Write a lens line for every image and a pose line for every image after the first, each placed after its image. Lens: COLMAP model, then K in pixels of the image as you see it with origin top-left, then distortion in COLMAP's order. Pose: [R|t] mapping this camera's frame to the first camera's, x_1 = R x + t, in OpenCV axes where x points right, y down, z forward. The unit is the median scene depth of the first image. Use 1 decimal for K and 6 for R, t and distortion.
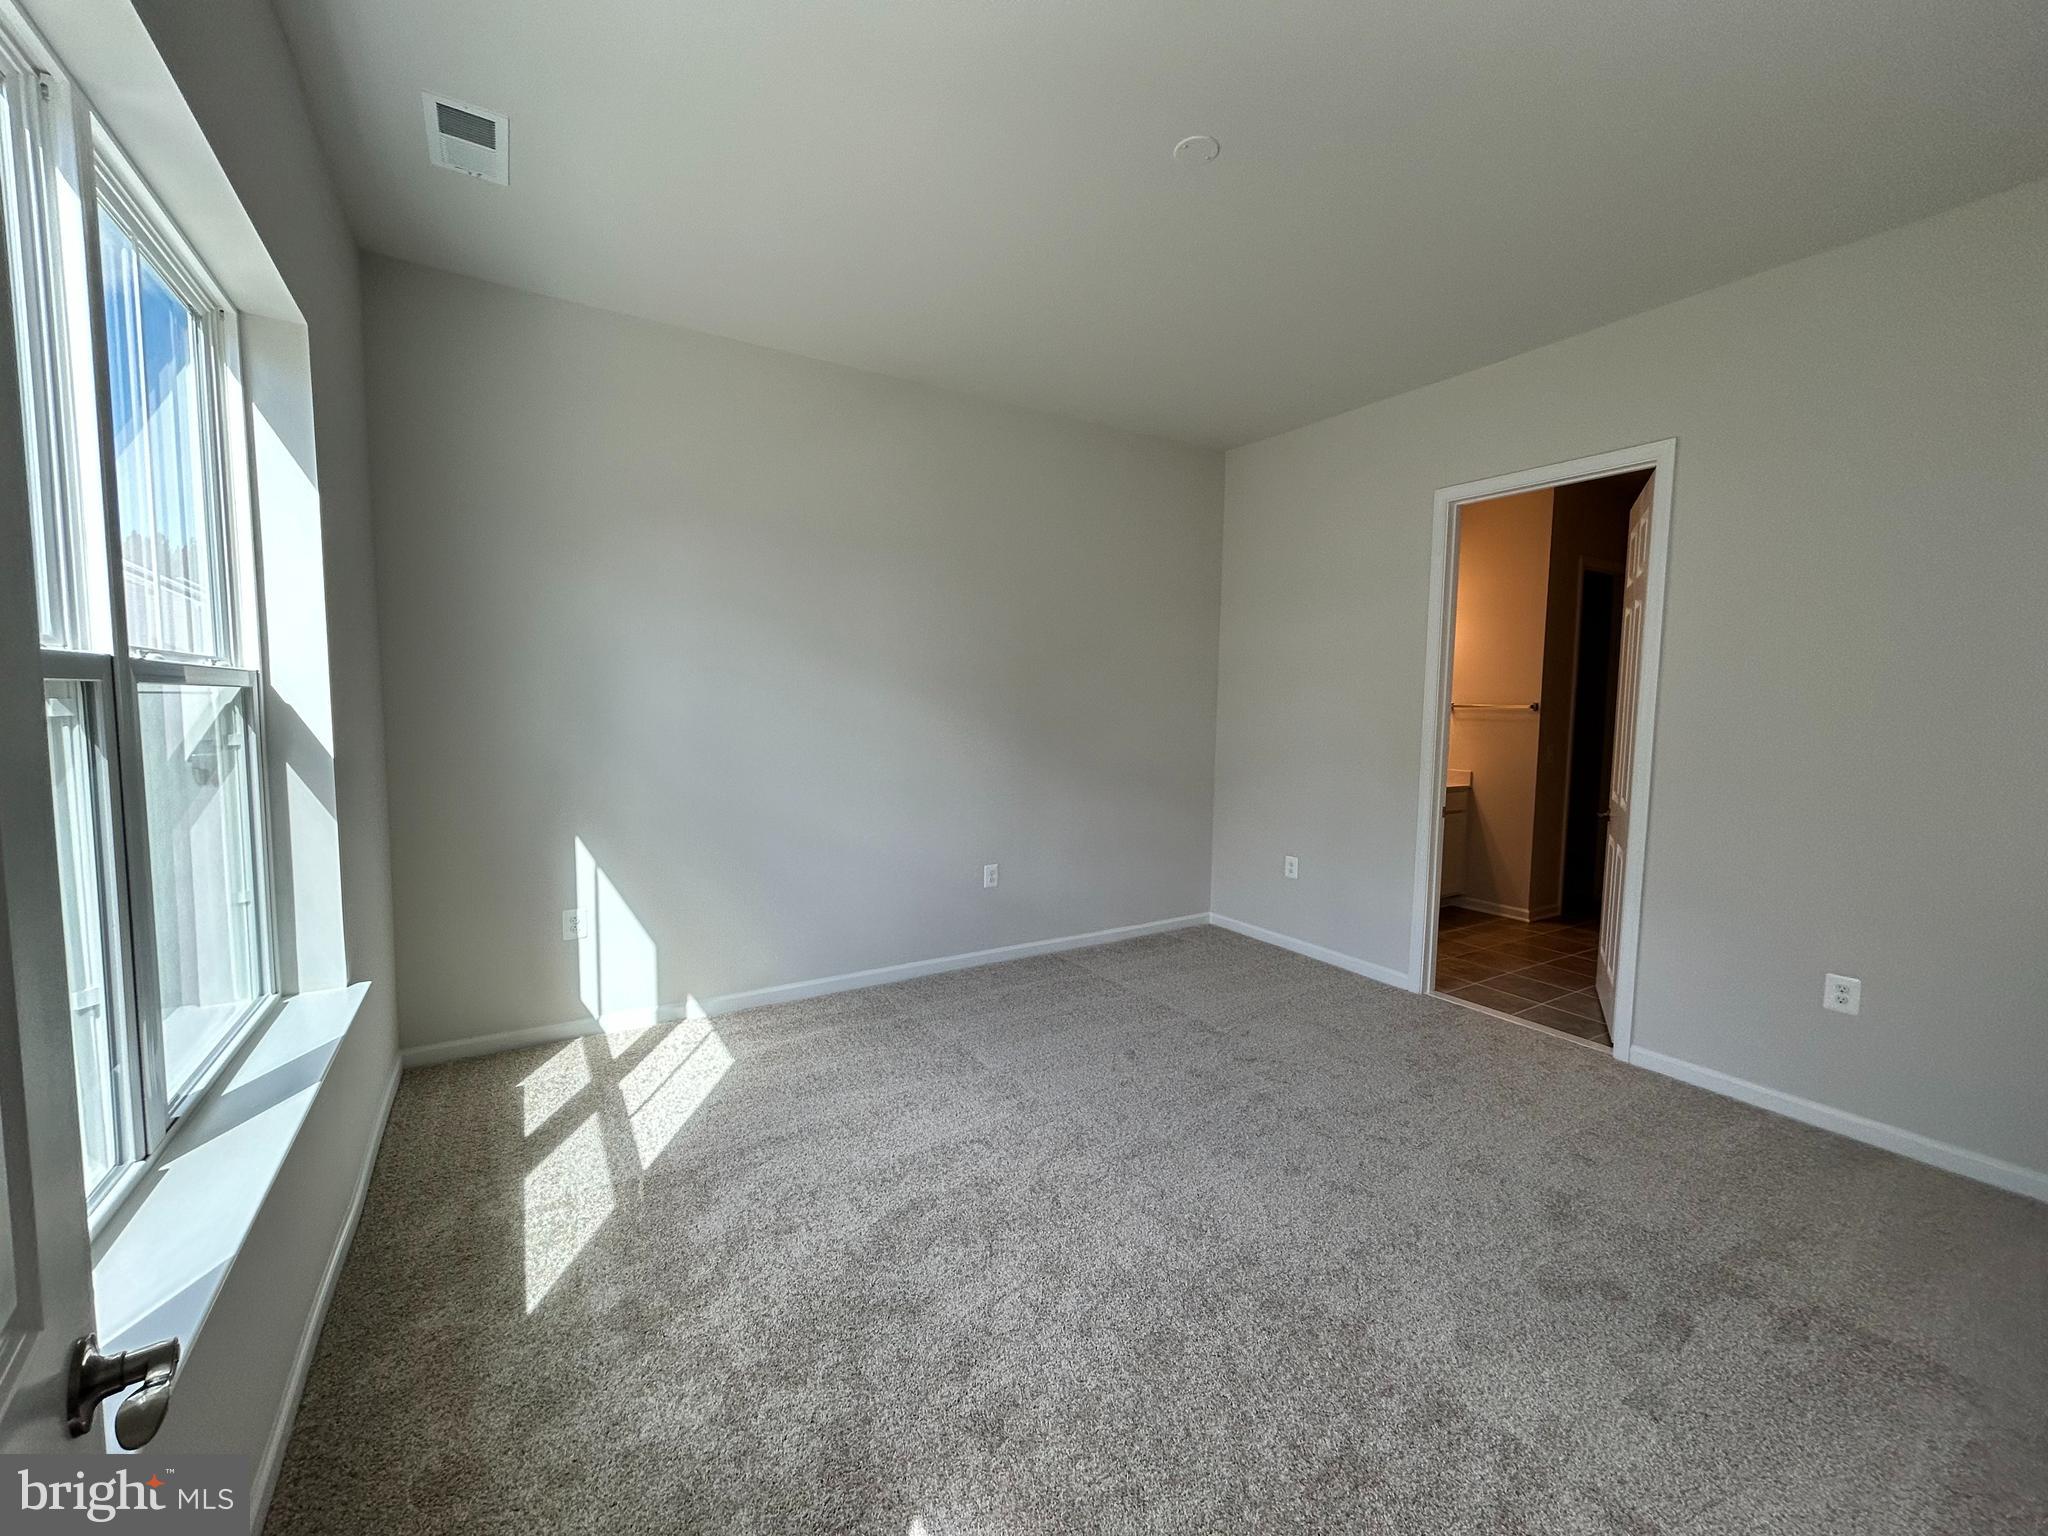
lens RADIAL K [[822.2, 0, 1026.1], [0, 822.2, 776.3], [0, 0, 1]] dist [0.001247, 0.000719]
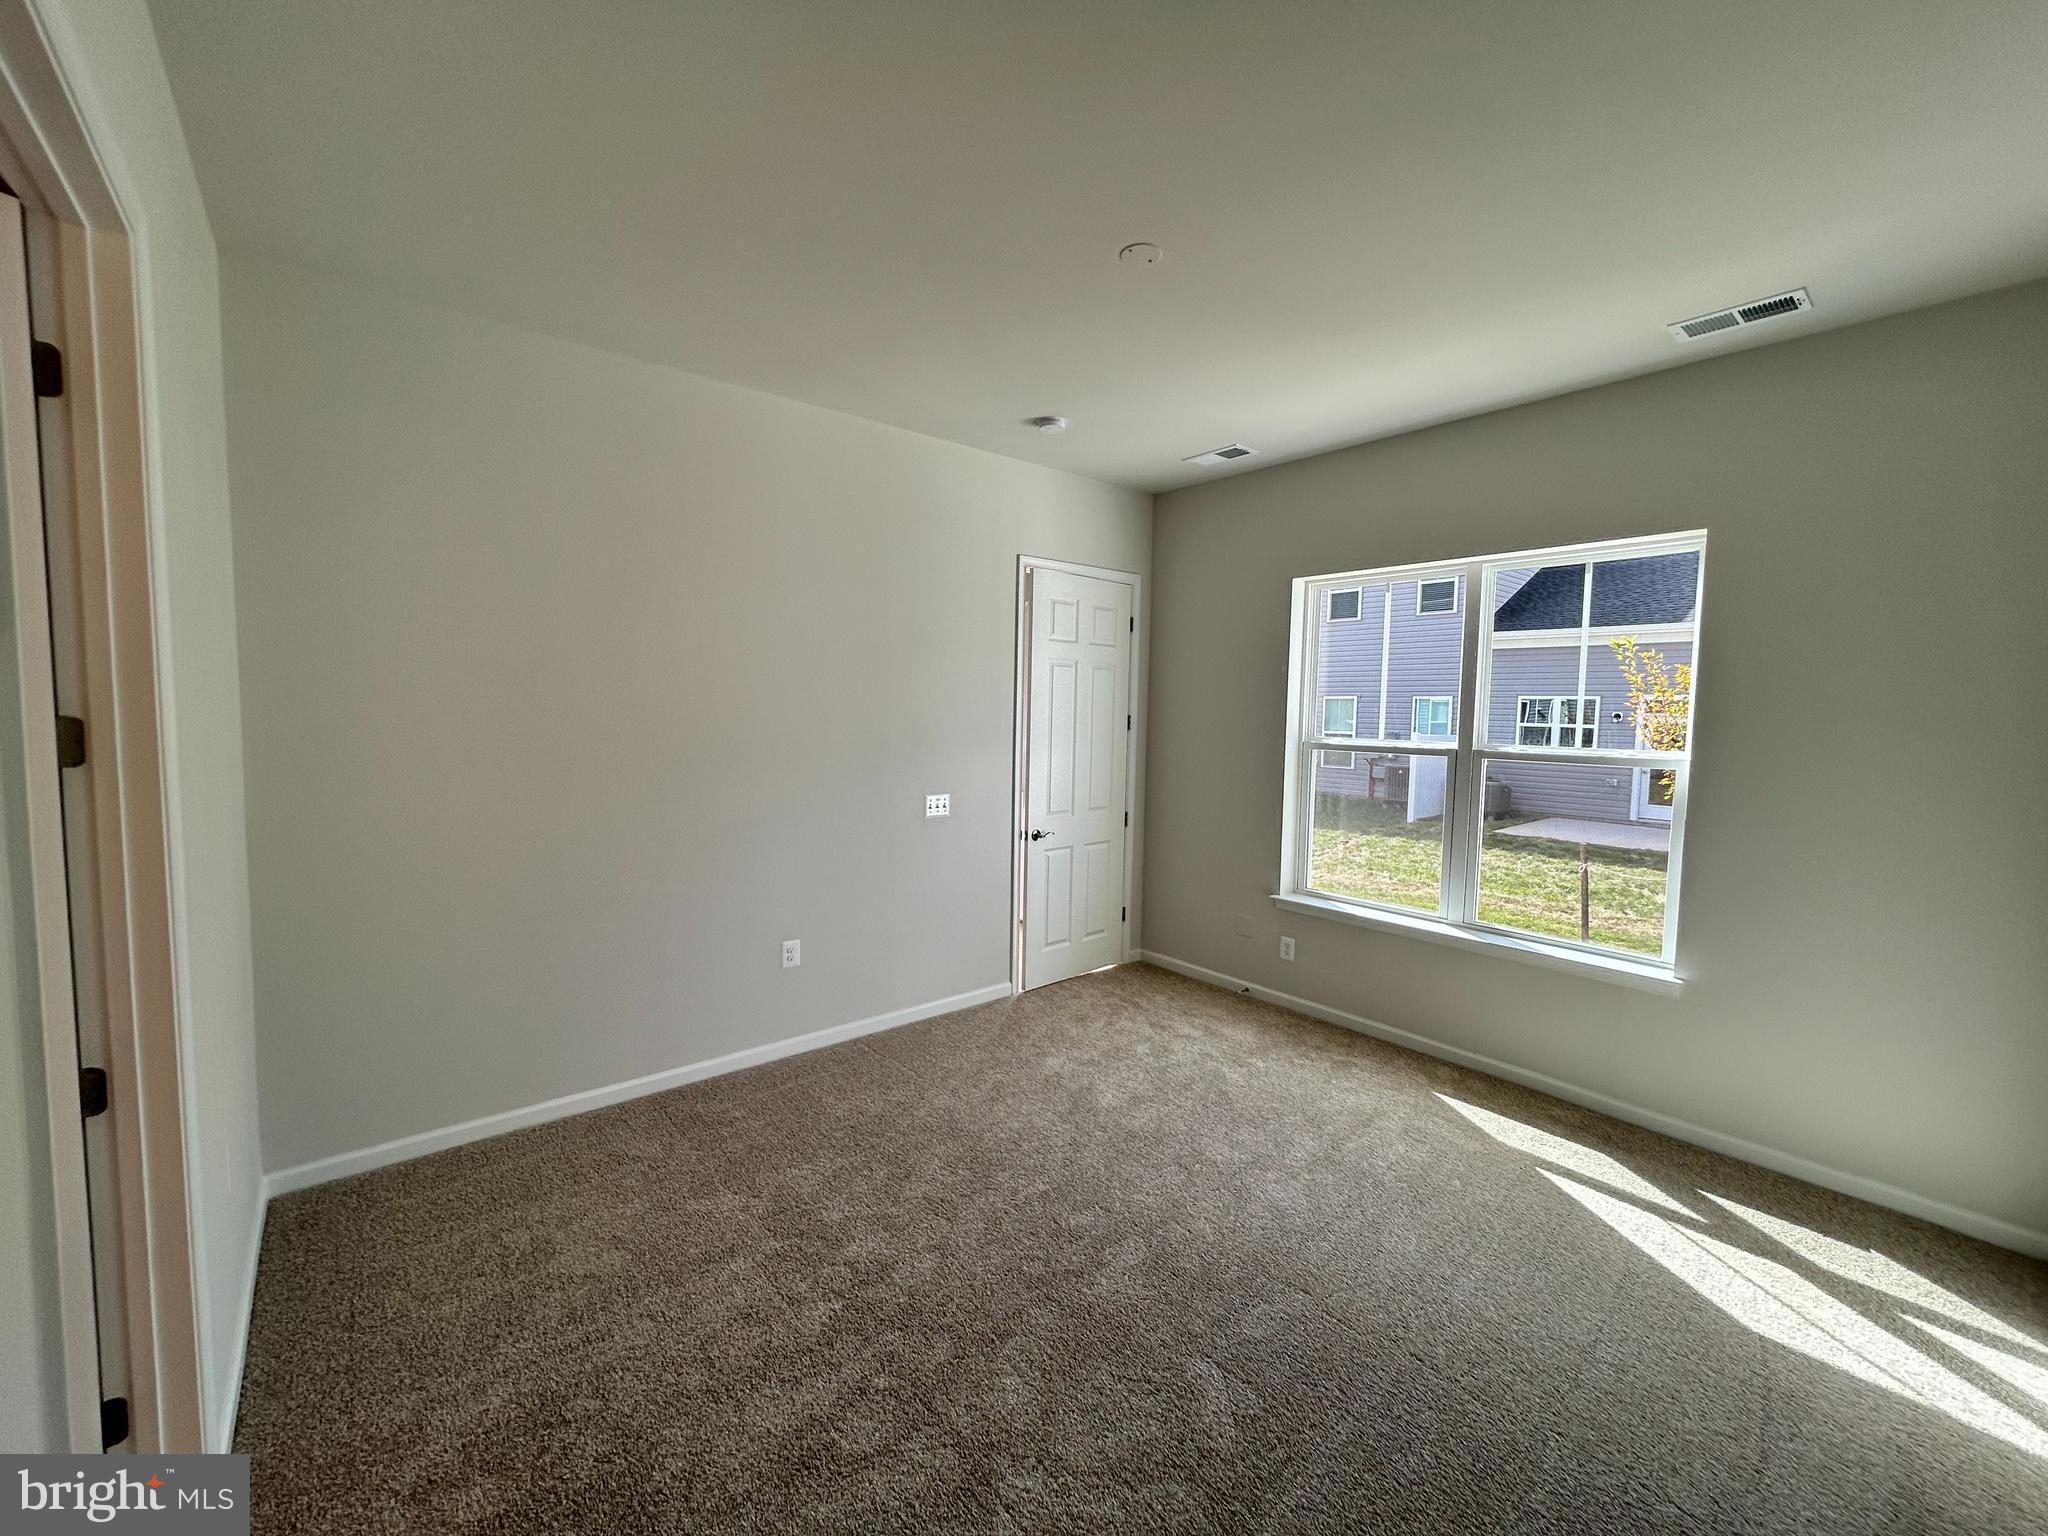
lens RADIAL K [[822.2, 0, 1028.7], [0, 822.2, 767.8], [0, 0, 1]] dist [0.001247, 0.000719]
pose [[-0.991031, -0.018379, -0.132365, 0.384970], [-0.037934, 0.988443, 0.146768, -0.221865], [0.128138, 0.150473, -0.980275, 1.641369]]
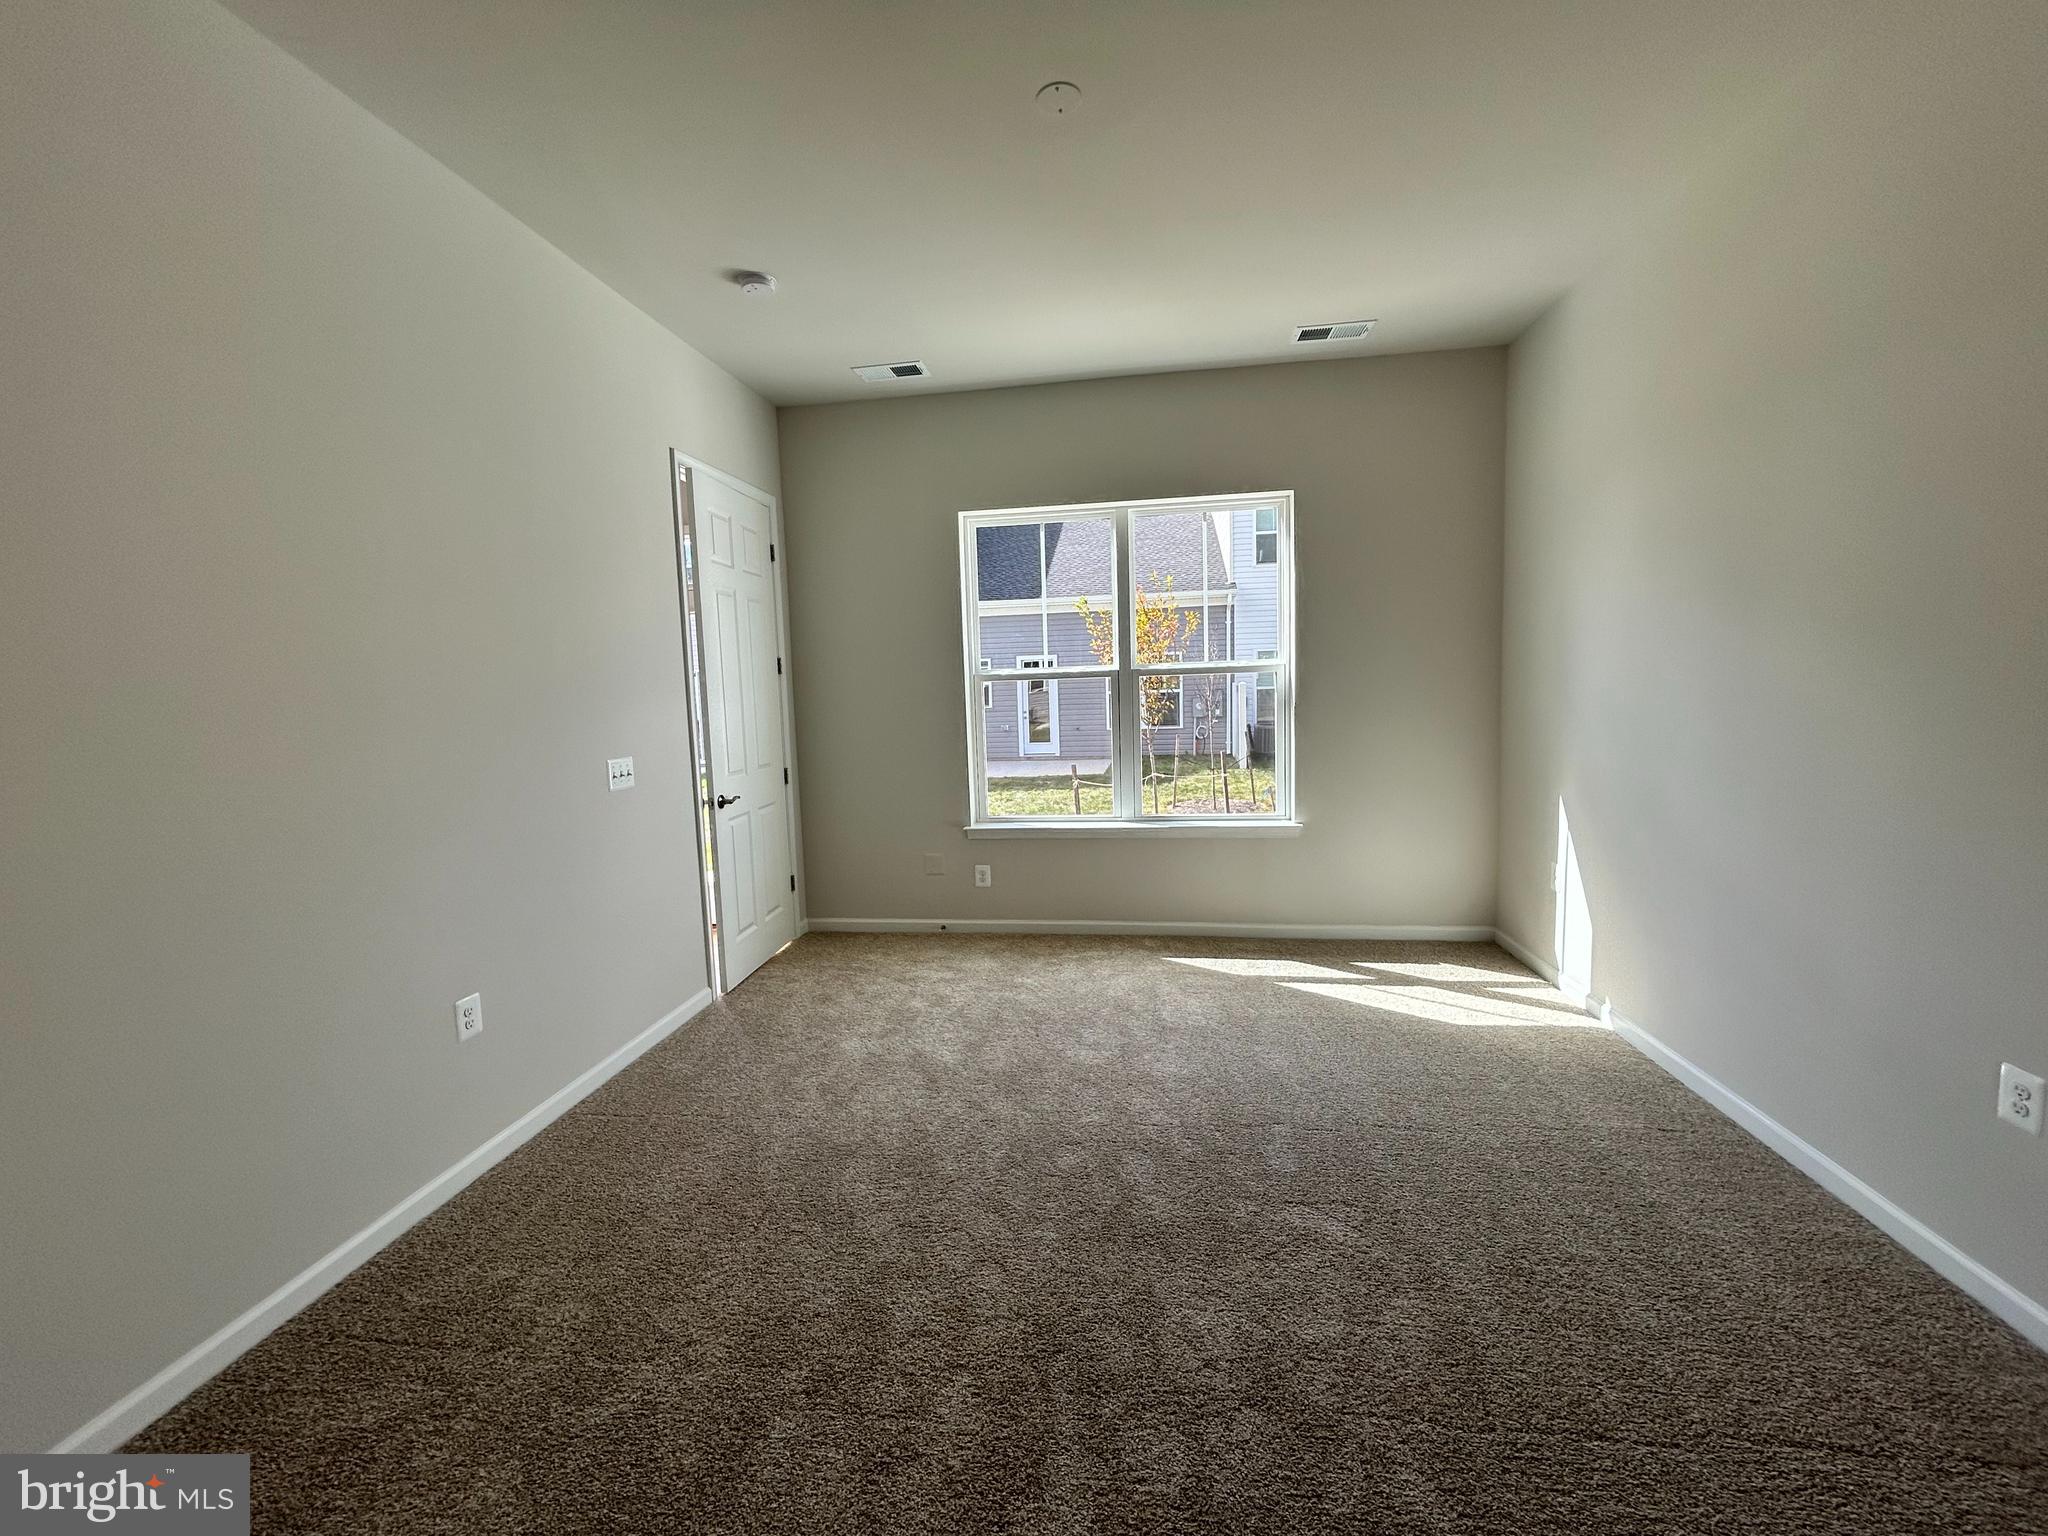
lens RADIAL K [[822.2, 0, 1014.7], [0, 822.2, 766.8], [0, 0, 1]] dist [0.001247, 0.000719]
pose [[-0.656270, 0.084882, -0.749736, 0.819907], [-0.031748, 0.989666, 0.139836, -0.111705], [0.753858, 0.115573, -0.646793, 1.291963]]
